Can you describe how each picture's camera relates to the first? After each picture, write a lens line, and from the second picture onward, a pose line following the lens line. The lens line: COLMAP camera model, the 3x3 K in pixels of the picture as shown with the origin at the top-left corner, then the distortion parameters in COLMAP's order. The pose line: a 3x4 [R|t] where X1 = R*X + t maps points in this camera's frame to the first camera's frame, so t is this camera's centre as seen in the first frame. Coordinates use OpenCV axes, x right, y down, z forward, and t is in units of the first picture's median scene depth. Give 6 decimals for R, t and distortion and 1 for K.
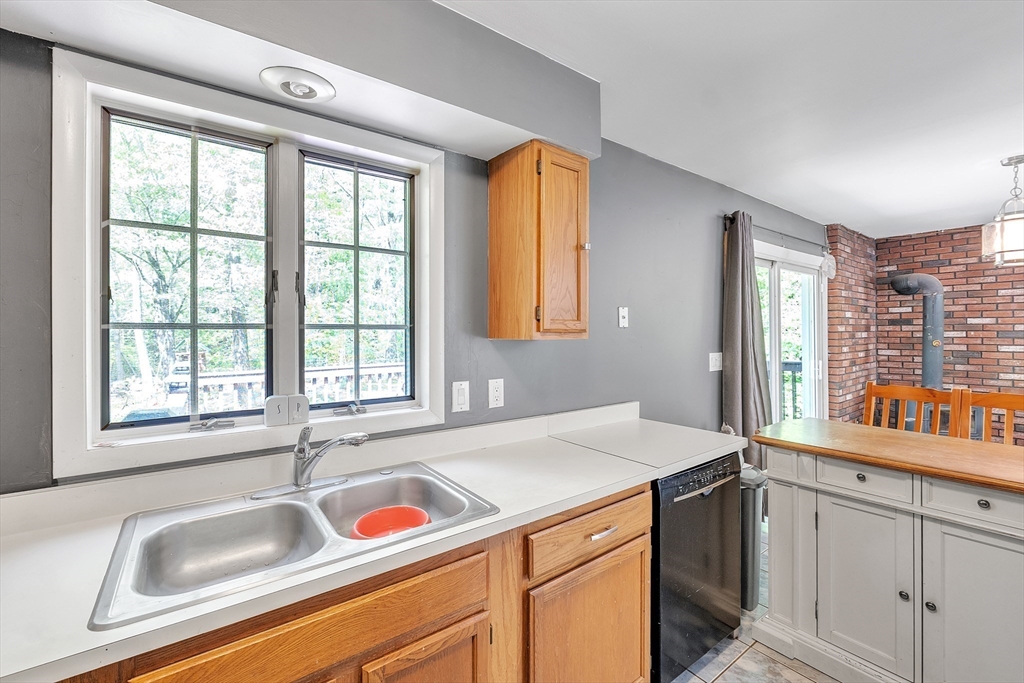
lens RADIAL K [[435.1, 0, 516.4], [0, 435.1, 331.3], [0, 0, 1]] dist [-0.012855, -0.000134]
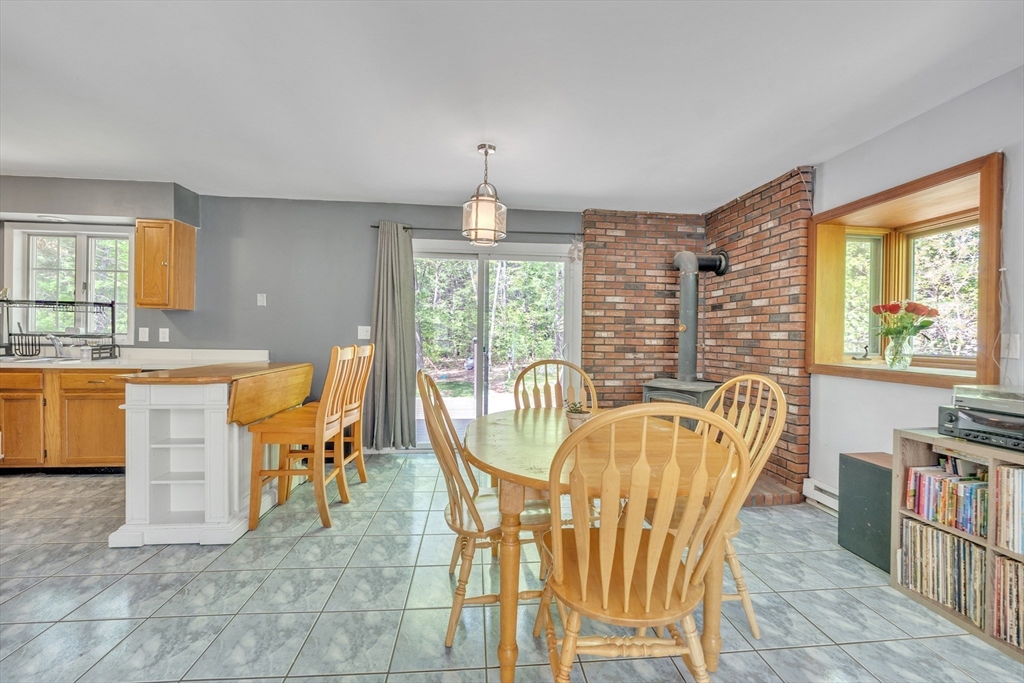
lens RADIAL K [[425.7, 0, 513.9], [0, 425.7, 338.2], [0, 0, 1]] dist [-0.012663, 0.000130]
pose [[0.854846, 0.022643, -0.518387, 1.082367], [-0.020719, 0.999740, 0.009501, 0.045275], [0.518468, 0.002618, 0.855093, 0.057940]]
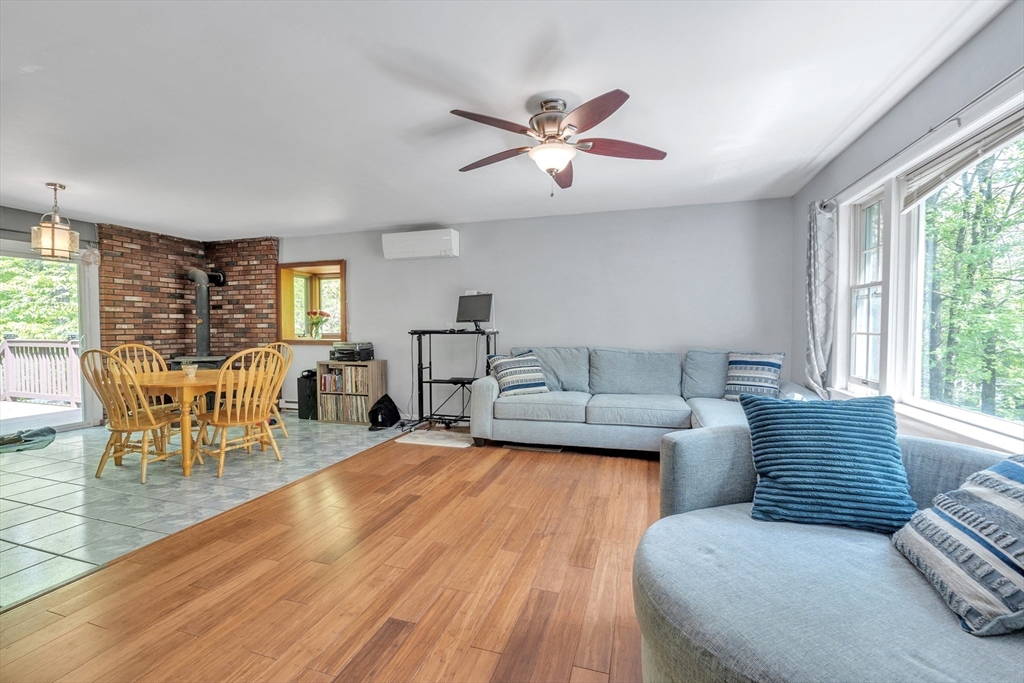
lens RADIAL K [[425.7, 0, 513.9], [0, 425.7, 338.2], [0, 0, 1]] dist [-0.012663, 0.000130]
pose [[0.808457, -0.012860, 0.588415, 0.946239], [-0.002094, 0.999692, 0.024726, 0.042989], [-0.588551, -0.021221, 0.808181, -0.630174]]
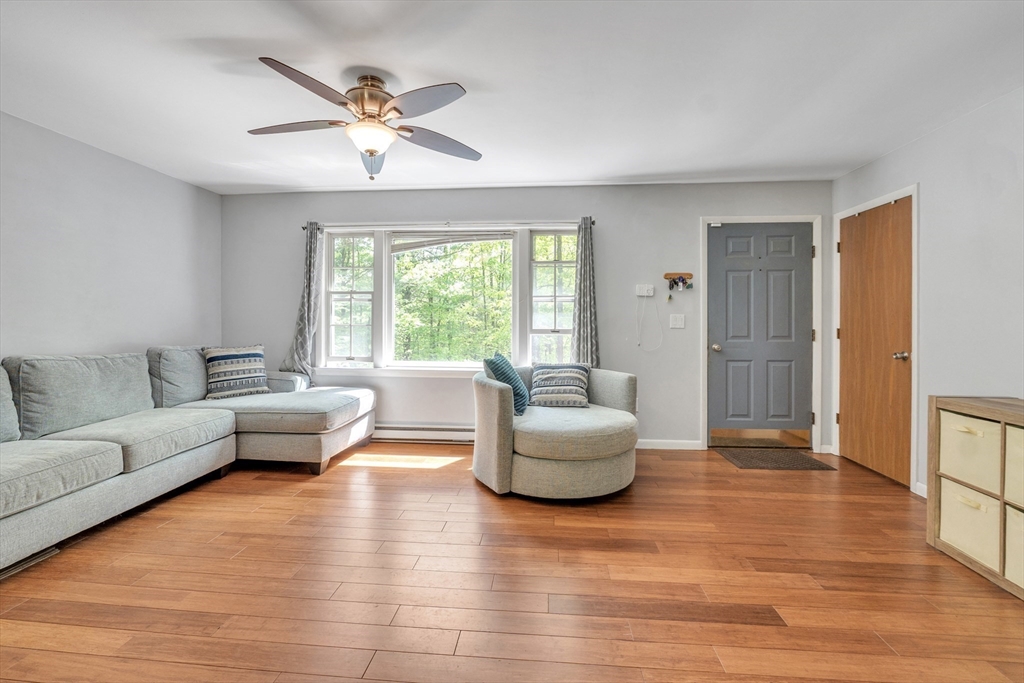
lens RADIAL K [[433.5, 0, 507.4], [0, 433.5, 323.8], [0, 0, 1]] dist [-0.012950, 0.000164]
pose [[-0.743404, -0.001495, 0.668841, 0.844112], [-0.000274, 0.999998, 0.001931, 0.045197], [-0.668843, 0.001252, -0.743403, 0.061683]]
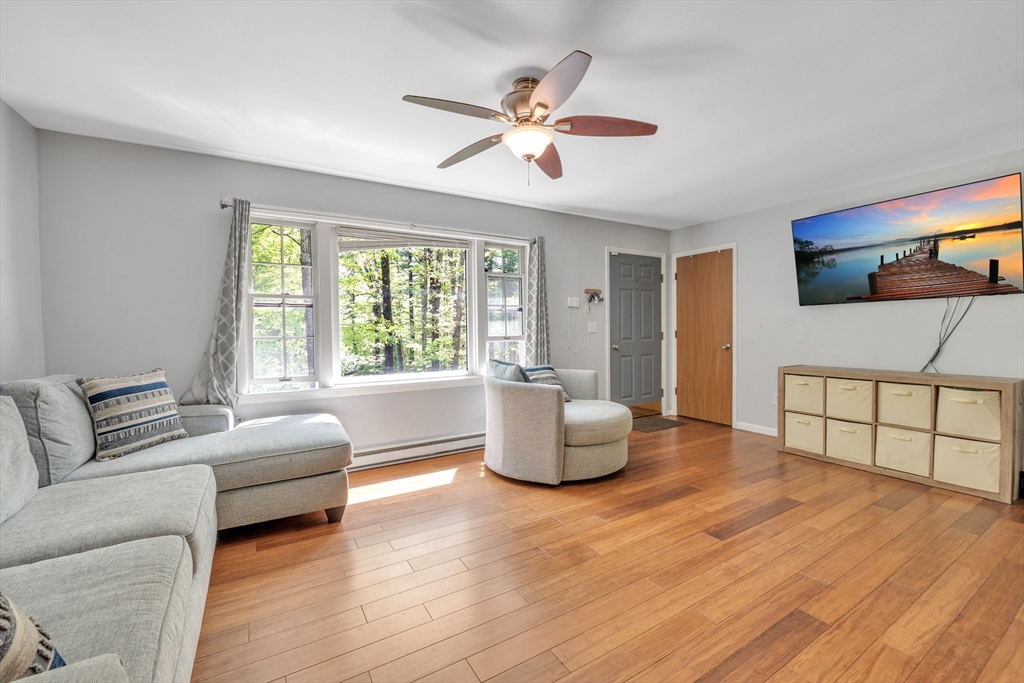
lens RADIAL K [[425.7, 0, 513.9], [0, 425.7, 338.2], [0, 0, 1]] dist [-0.012663, 0.000130]
pose [[-0.995135, 0.013890, 0.097537, 1.282574], [0.016181, 0.999611, 0.022737, 0.041337], [-0.097184, 0.024205, -0.994972, 0.288794]]
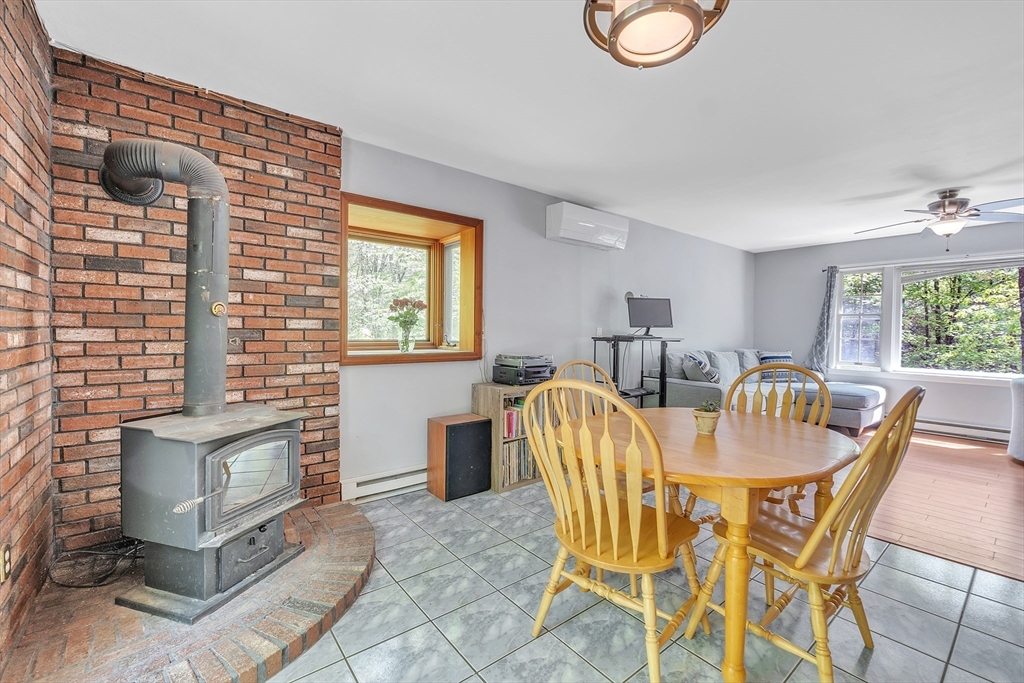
lens RADIAL K [[425.7, 0, 513.9], [0, 425.7, 338.2], [0, 0, 1]] dist [-0.012663, 0.000130]
pose [[-0.029242, -0.012297, 0.999497, 0.499855], [-0.012654, 0.999849, 0.011931, 0.047019], [-0.999492, -0.012298, -0.029393, 0.669251]]
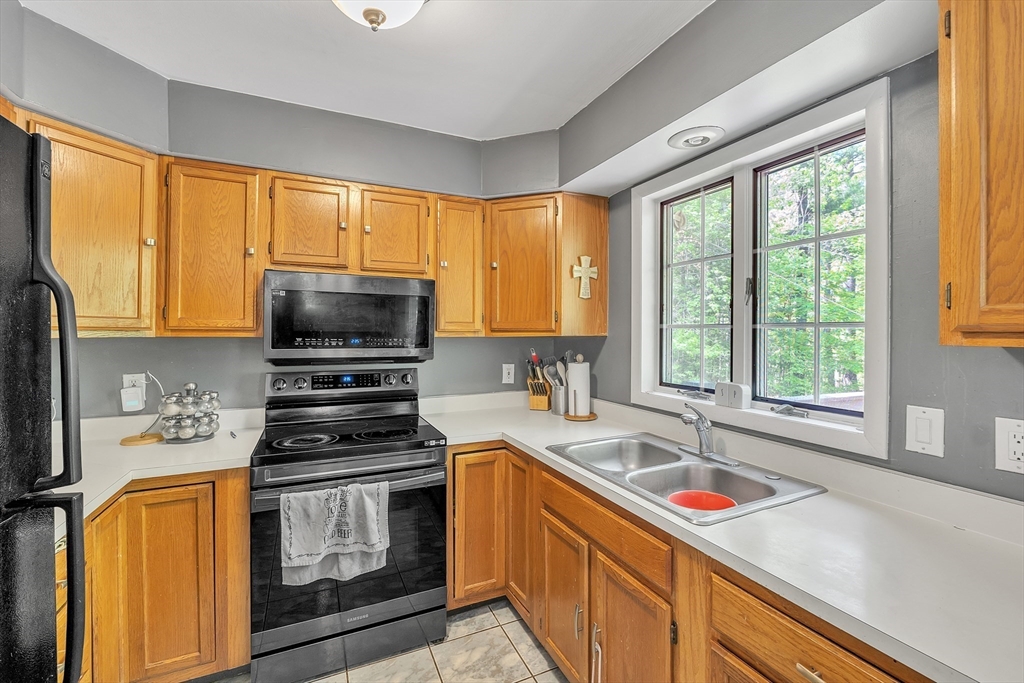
lens RADIAL K [[435.1, 0, 516.4], [0, 435.1, 331.3], [0, 0, 1]] dist [-0.012855, -0.000134]
pose [[-0.202192, -0.001107, -0.979345, 0.258291], [-0.006192, 0.999981, 0.000148, 0.002596], [0.979326, 0.006094, -0.202195, 0.221296]]
